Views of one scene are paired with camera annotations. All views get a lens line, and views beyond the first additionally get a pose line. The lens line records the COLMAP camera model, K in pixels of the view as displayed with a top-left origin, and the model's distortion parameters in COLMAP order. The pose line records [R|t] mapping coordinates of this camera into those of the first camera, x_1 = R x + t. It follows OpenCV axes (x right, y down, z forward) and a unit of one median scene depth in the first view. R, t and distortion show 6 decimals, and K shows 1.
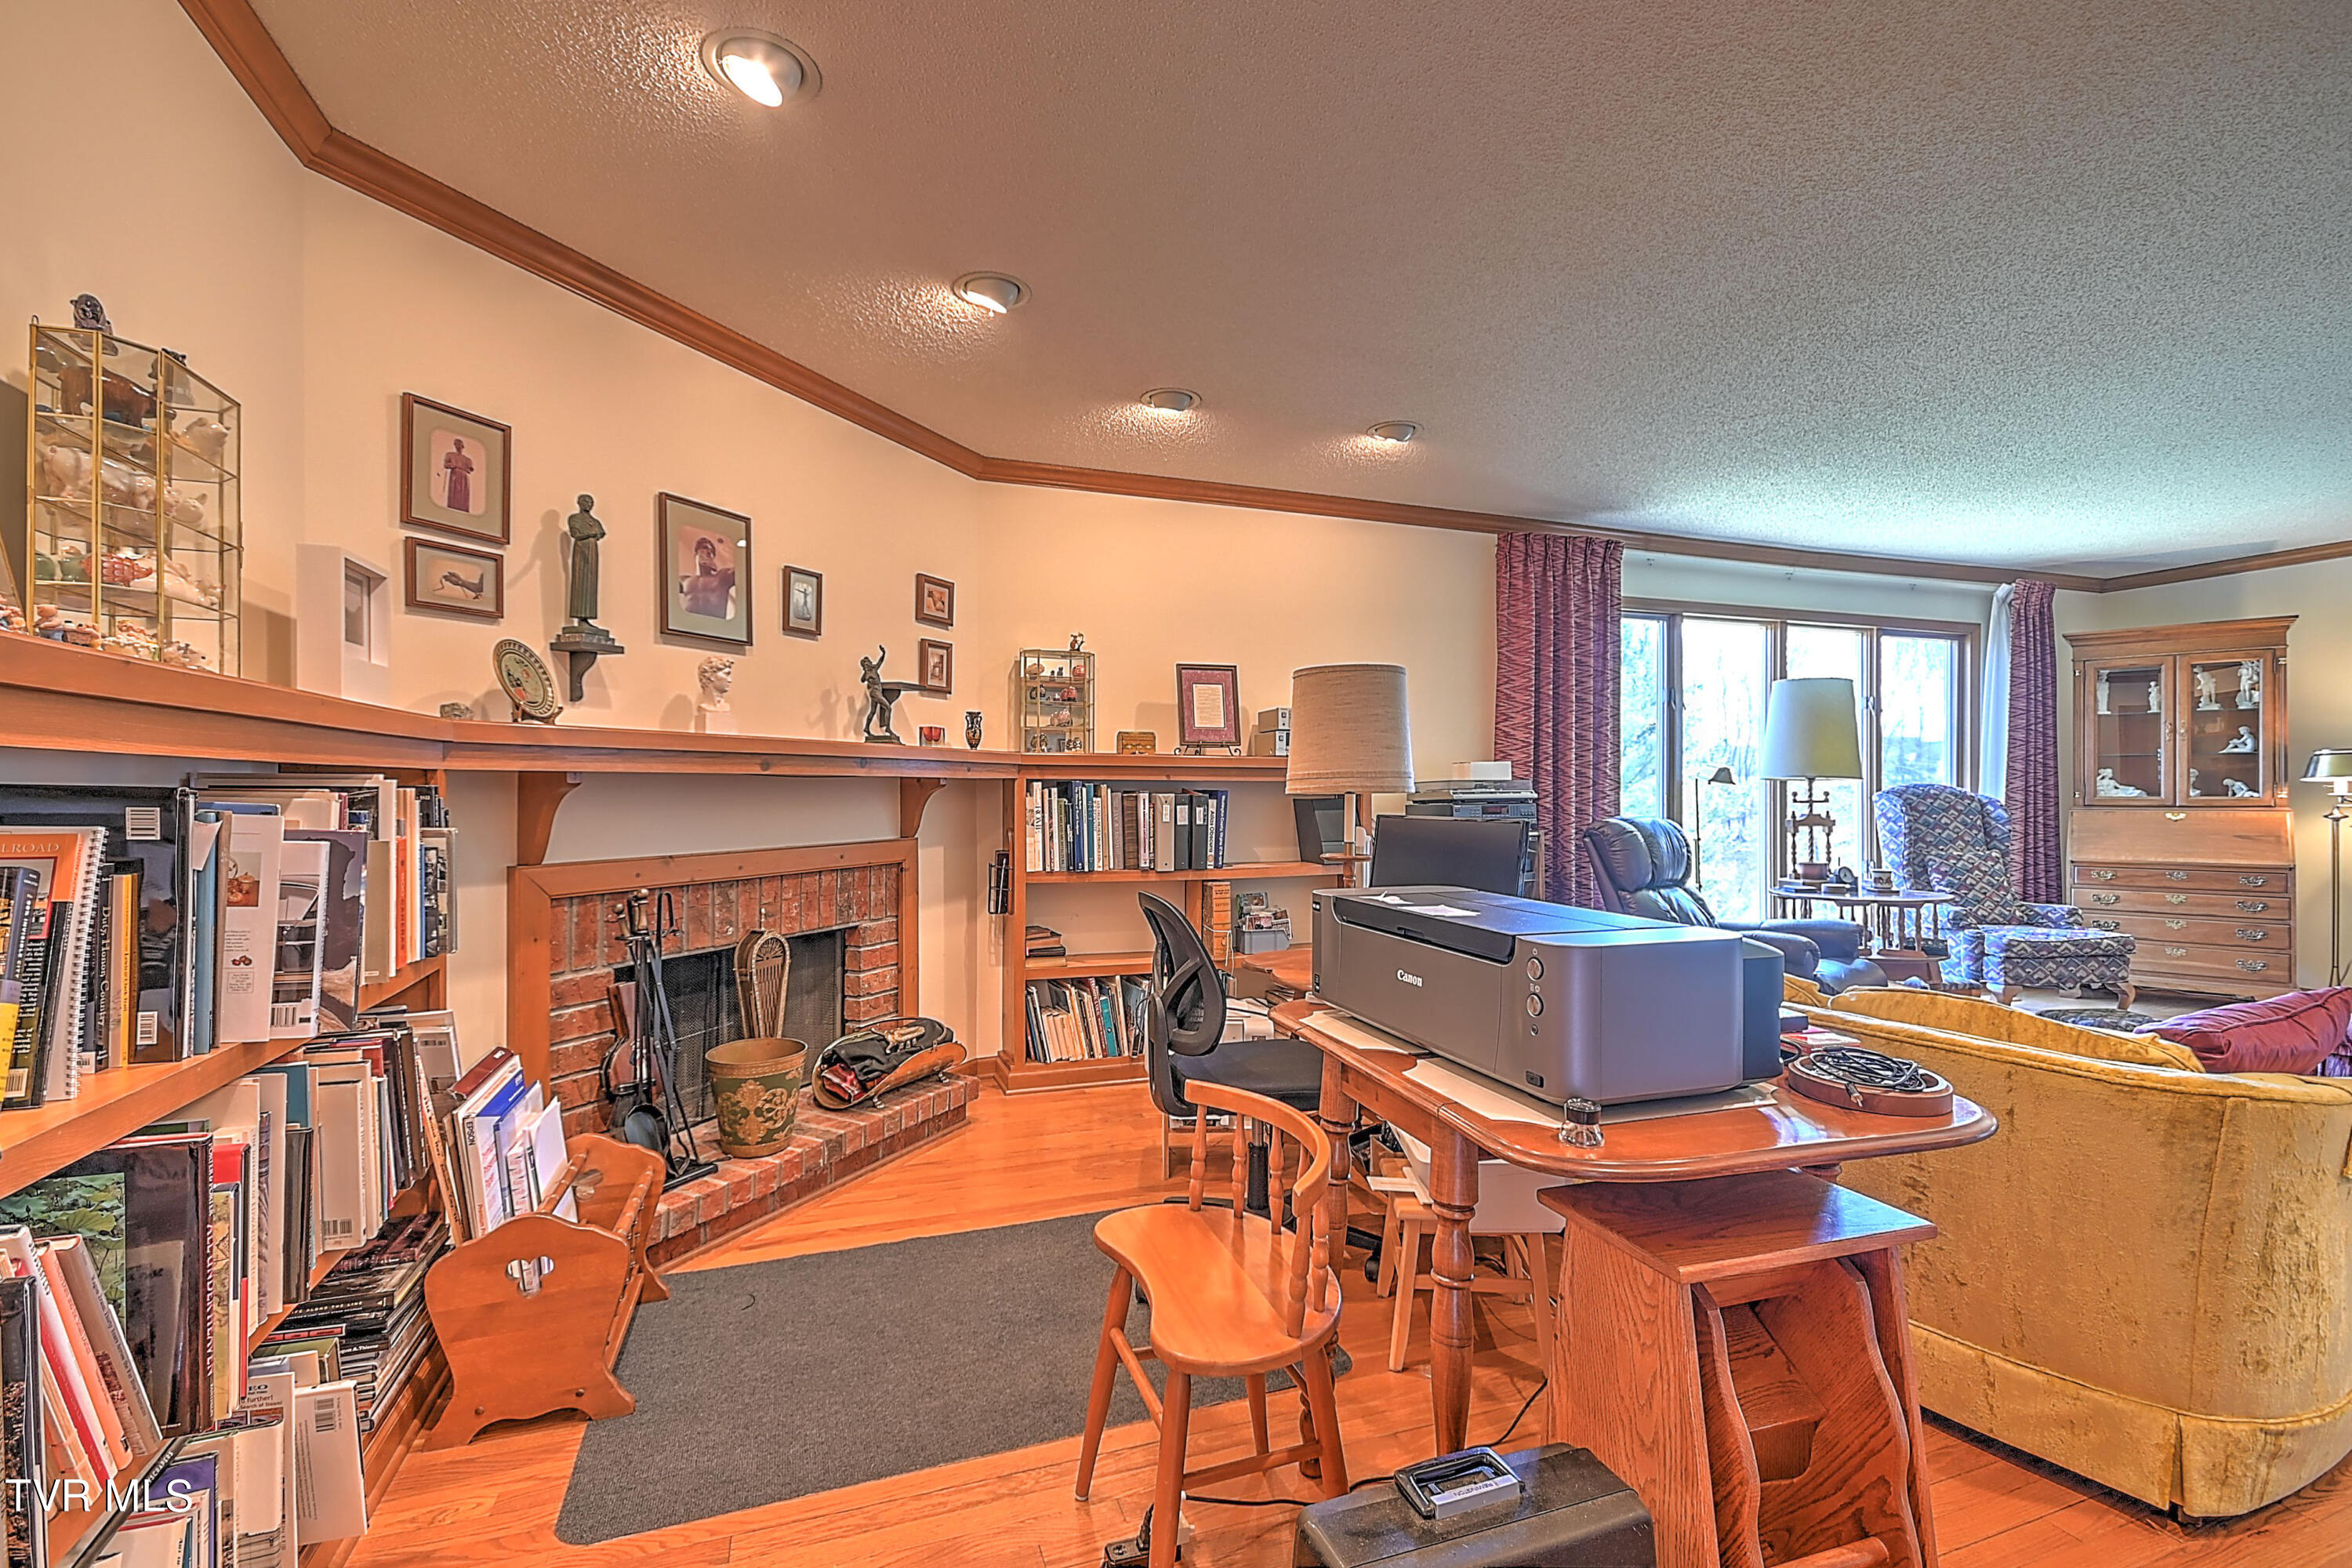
lens RADIAL K [[1028.2, 0, 1182.1], [0, 1028.2, 787.5], [0, 0, 1]] dist [-0.012653, -0.002203]
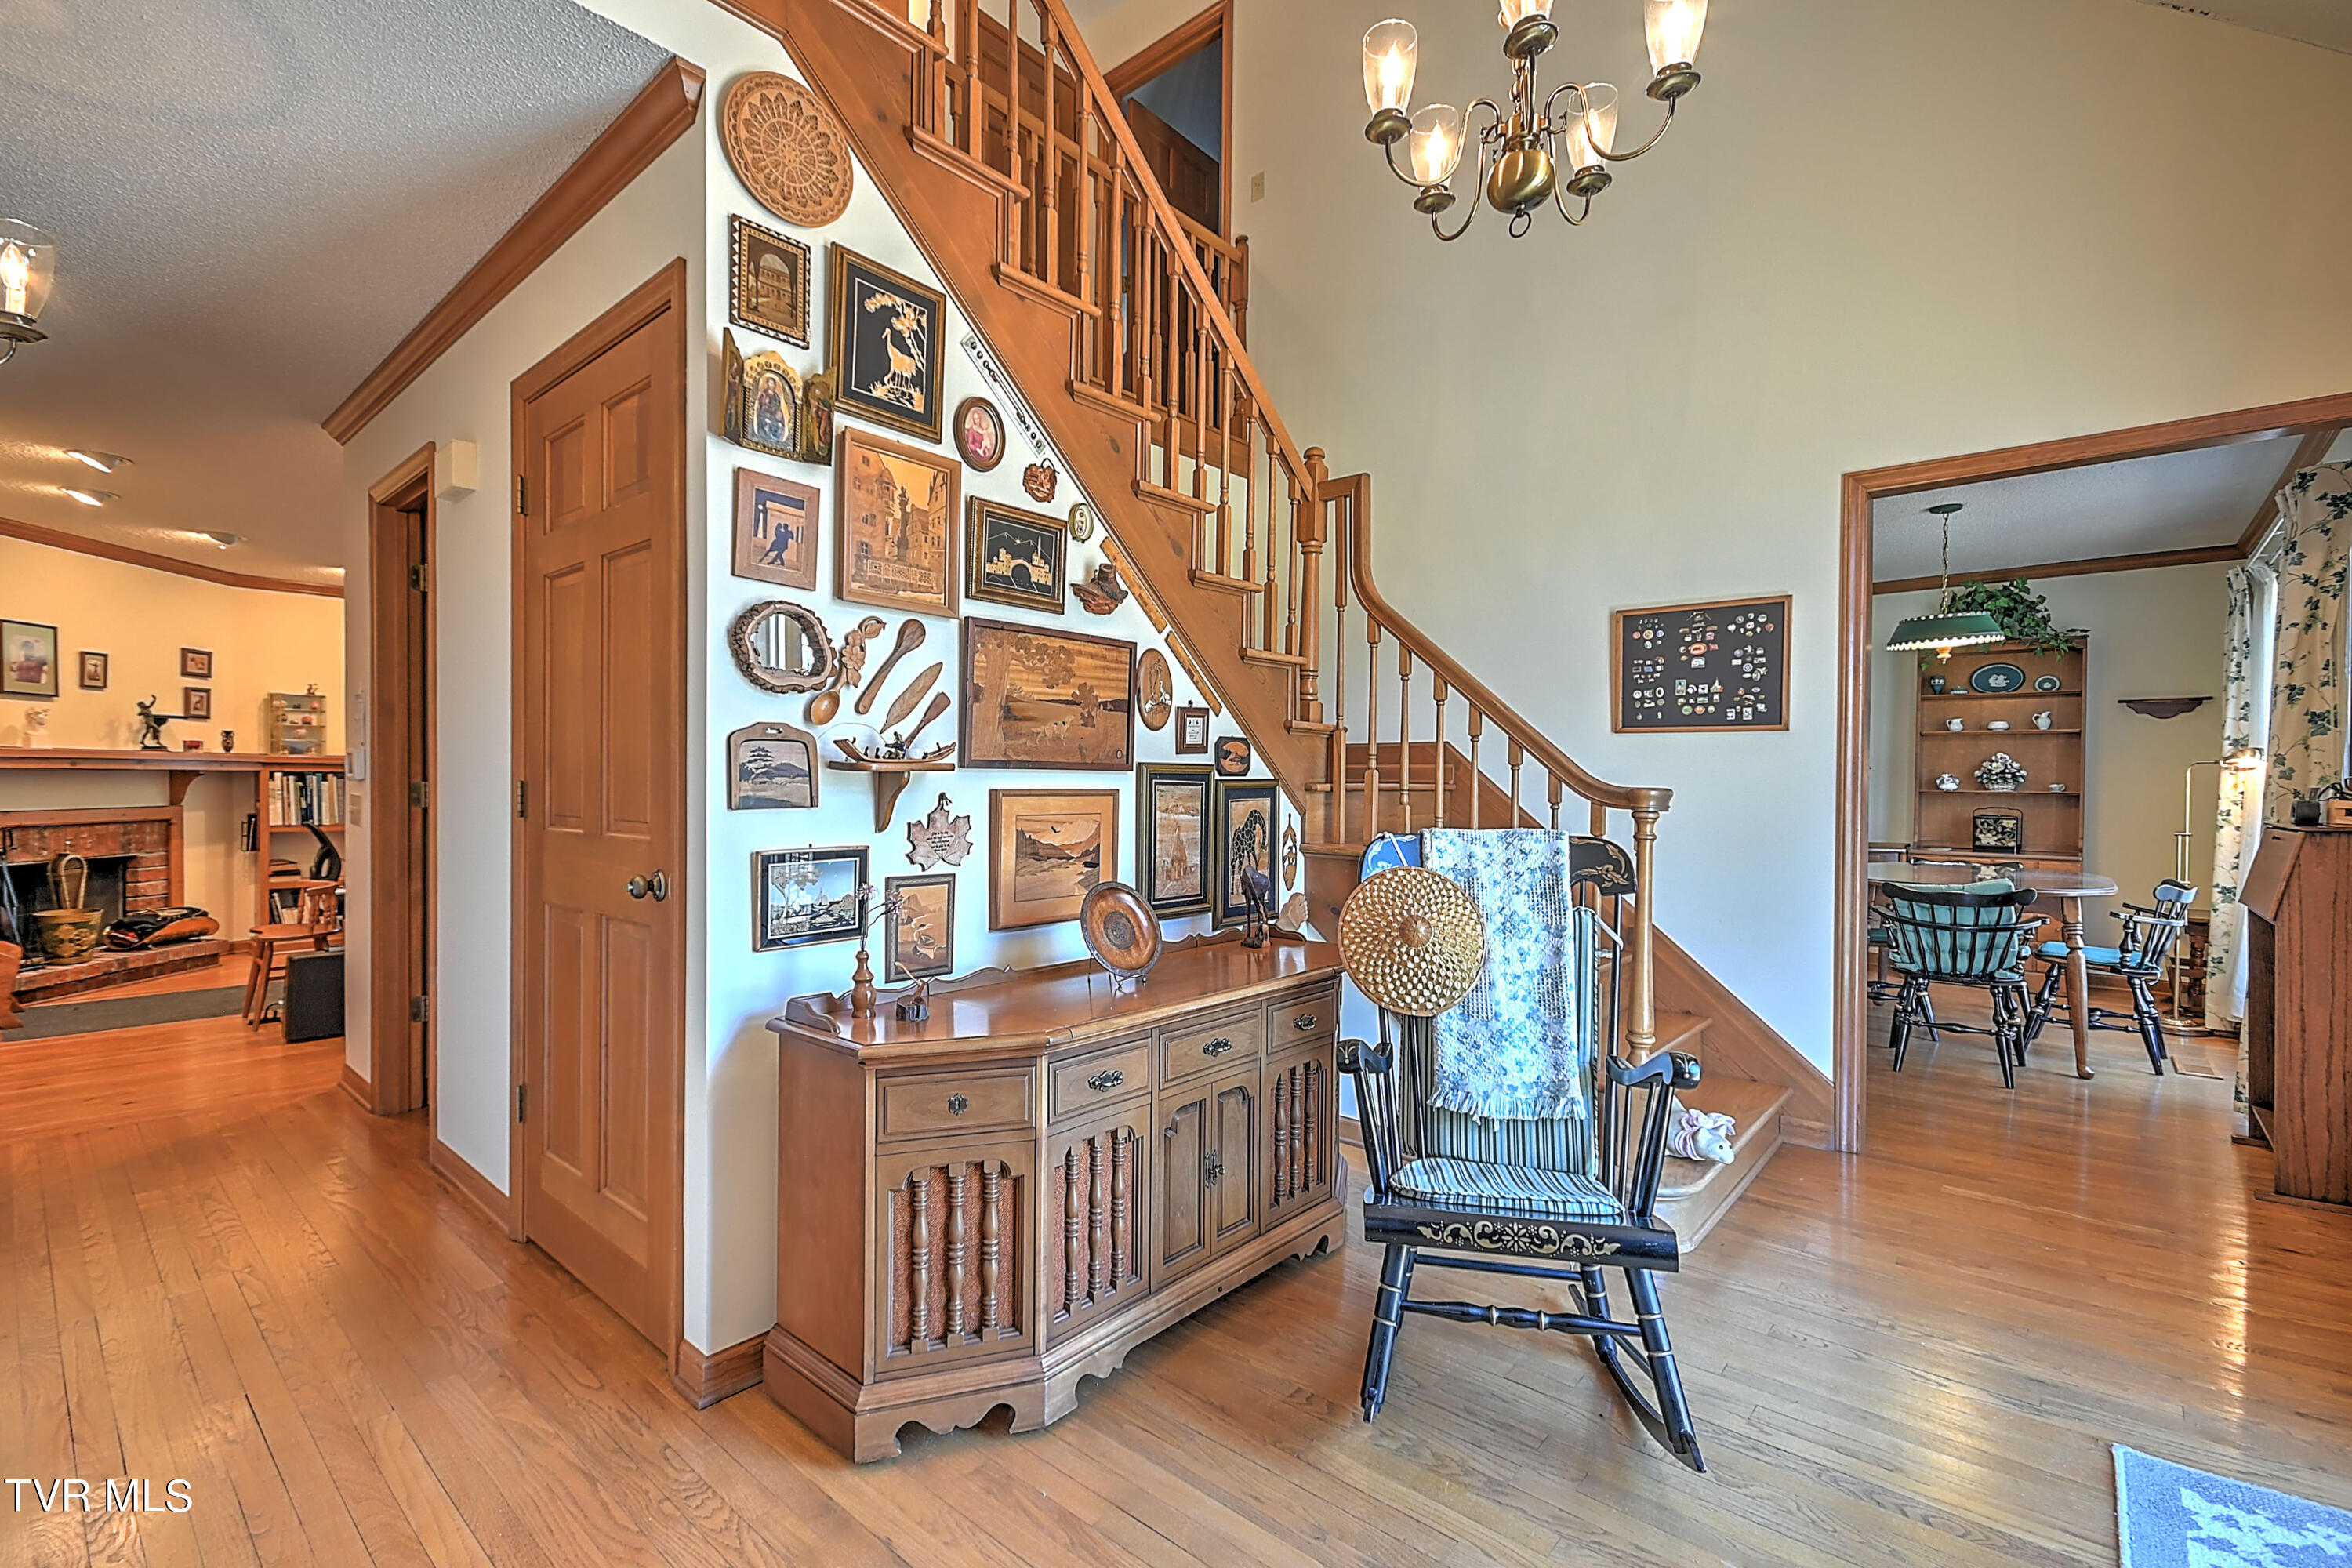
lens RADIAL K [[1028.2, 0, 1191.4], [0, 1028.2, 783.0], [0, 0, 1]] dist [-0.012653, -0.002203]
pose [[0.875884, -0.006045, 0.482484, 0.407066], [0.004386, 0.999980, 0.004568, 0.012392], [-0.482502, -0.001885, 0.875893, -1.309685]]
